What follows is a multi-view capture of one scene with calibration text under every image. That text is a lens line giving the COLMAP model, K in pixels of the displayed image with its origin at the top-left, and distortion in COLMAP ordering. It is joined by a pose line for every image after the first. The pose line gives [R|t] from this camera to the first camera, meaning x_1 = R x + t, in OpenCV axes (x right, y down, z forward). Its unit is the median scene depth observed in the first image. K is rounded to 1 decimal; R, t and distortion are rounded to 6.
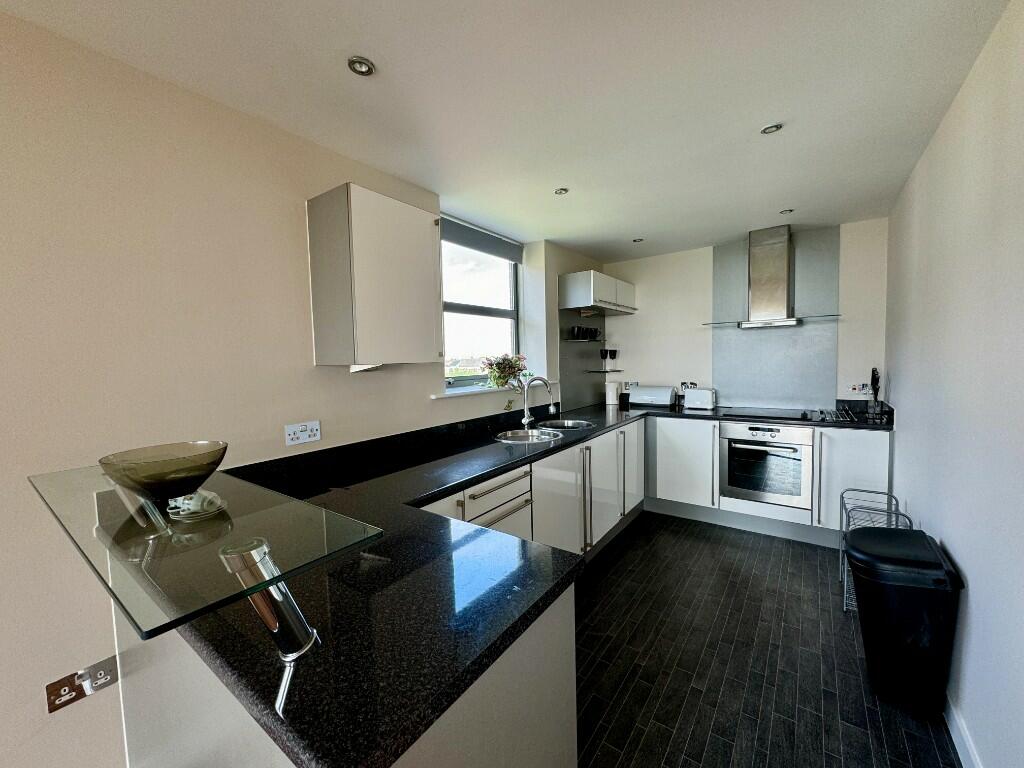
lens RADIAL K [[409.2, 0, 517.2], [0, 409.2, 385.0], [0, 0, 1]] dist [0.002499, -0.000079]
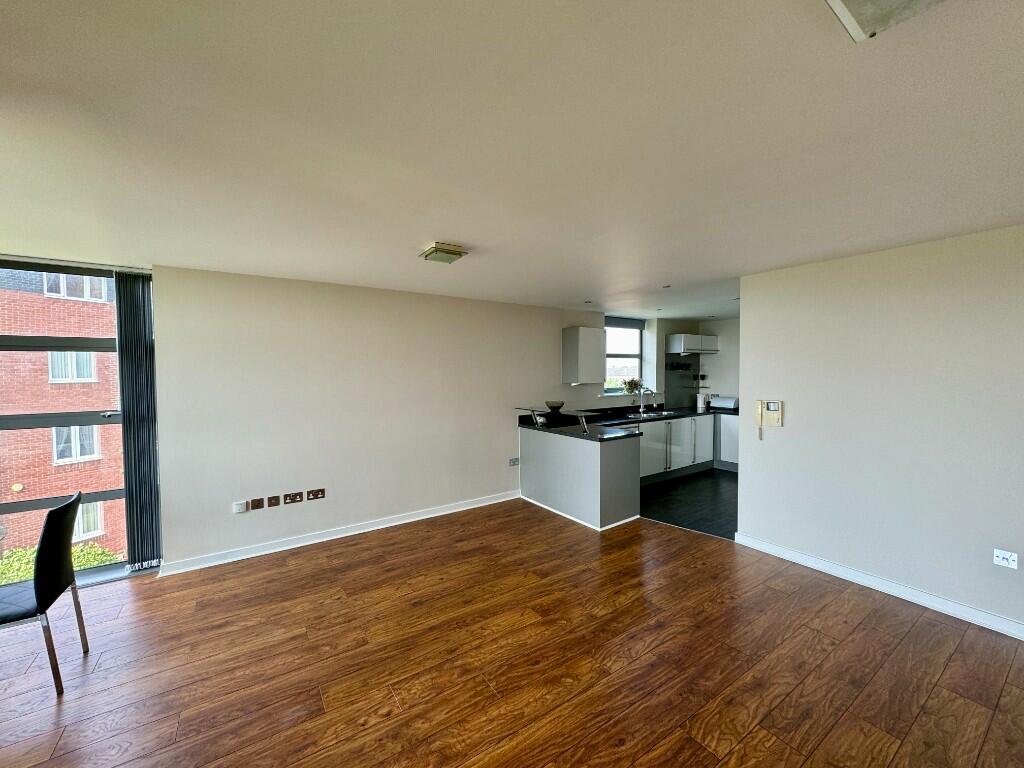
lens RADIAL K [[409.2, 0, 517.2], [0, 409.2, 385.4], [0, 0, 1]] dist [0.002499, -0.000079]
pose [[0.941230, 0.031467, -0.336297, 0.104279], [-0.038139, 0.999185, -0.013251, 0.010280], [0.335606, 0.025299, 0.941663, -1.018263]]
